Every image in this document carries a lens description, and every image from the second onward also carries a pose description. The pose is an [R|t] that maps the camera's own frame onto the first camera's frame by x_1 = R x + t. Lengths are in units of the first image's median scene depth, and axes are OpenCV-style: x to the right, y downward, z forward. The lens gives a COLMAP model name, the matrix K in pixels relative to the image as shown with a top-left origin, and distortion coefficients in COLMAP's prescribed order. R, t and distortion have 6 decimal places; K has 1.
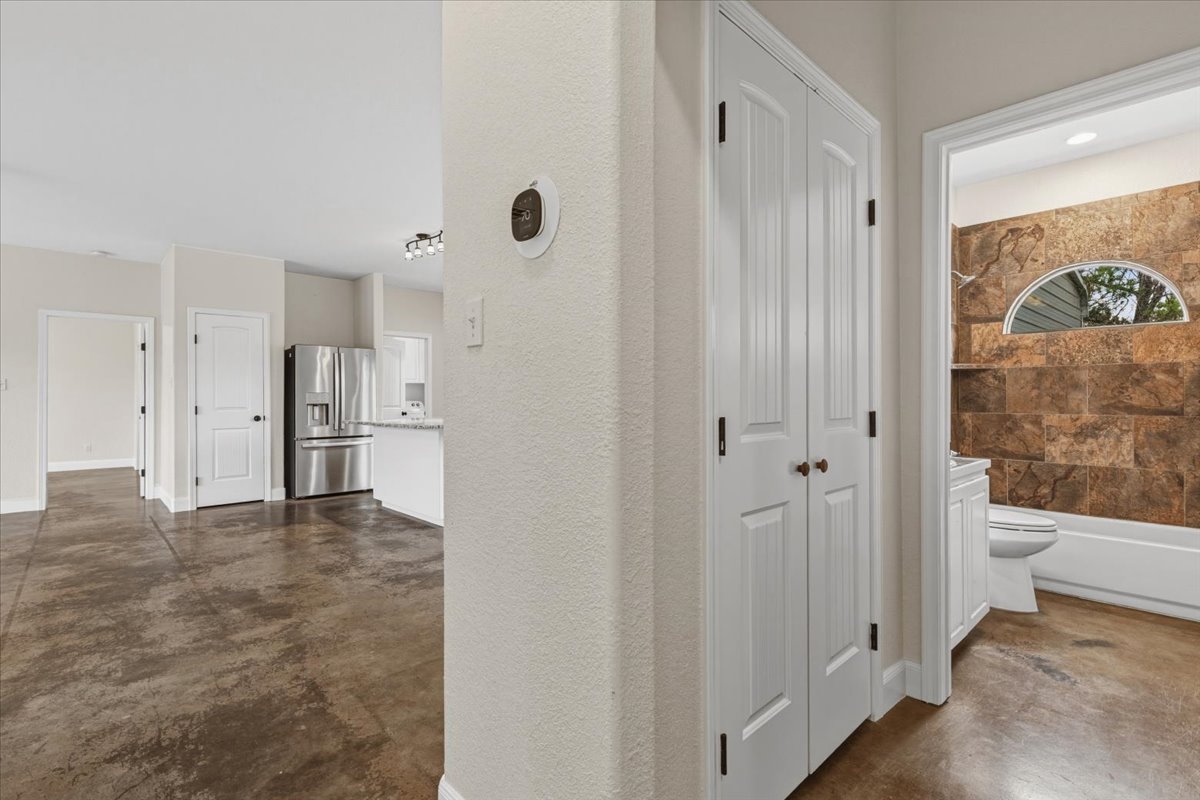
lens RADIAL K [[569.4, 0, 600.0], [0, 569.4, 400.0], [0, 0, 1]] dist [0.001514, 0.000360]
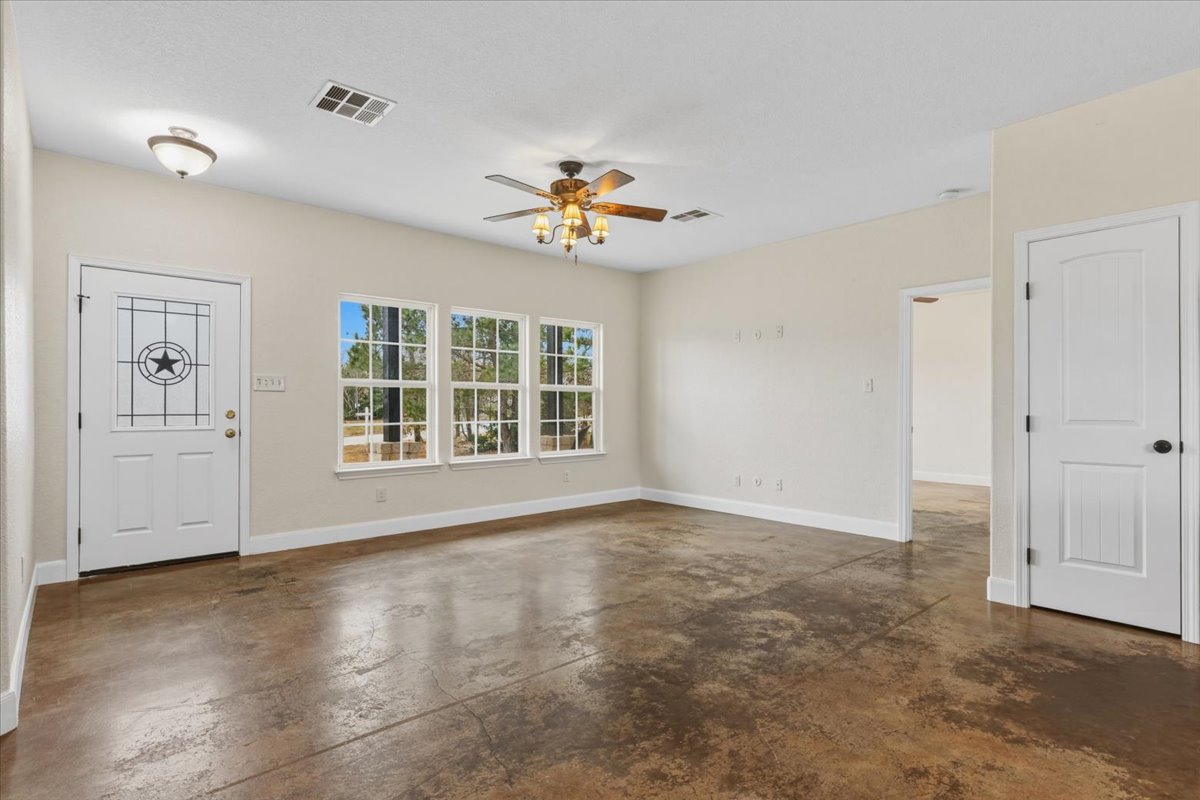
lens RADIAL K [[599.1, 0, 598.1], [0, 599.1, 401.8], [0, 0, 1]] dist [-0.003617, -0.001432]
pose [[-0.021992, -0.000599, -0.999758, -0.135275], [-0.001892, 0.999998, -0.000557, -0.001677], [0.999756, 0.001879, -0.021993, 0.605919]]
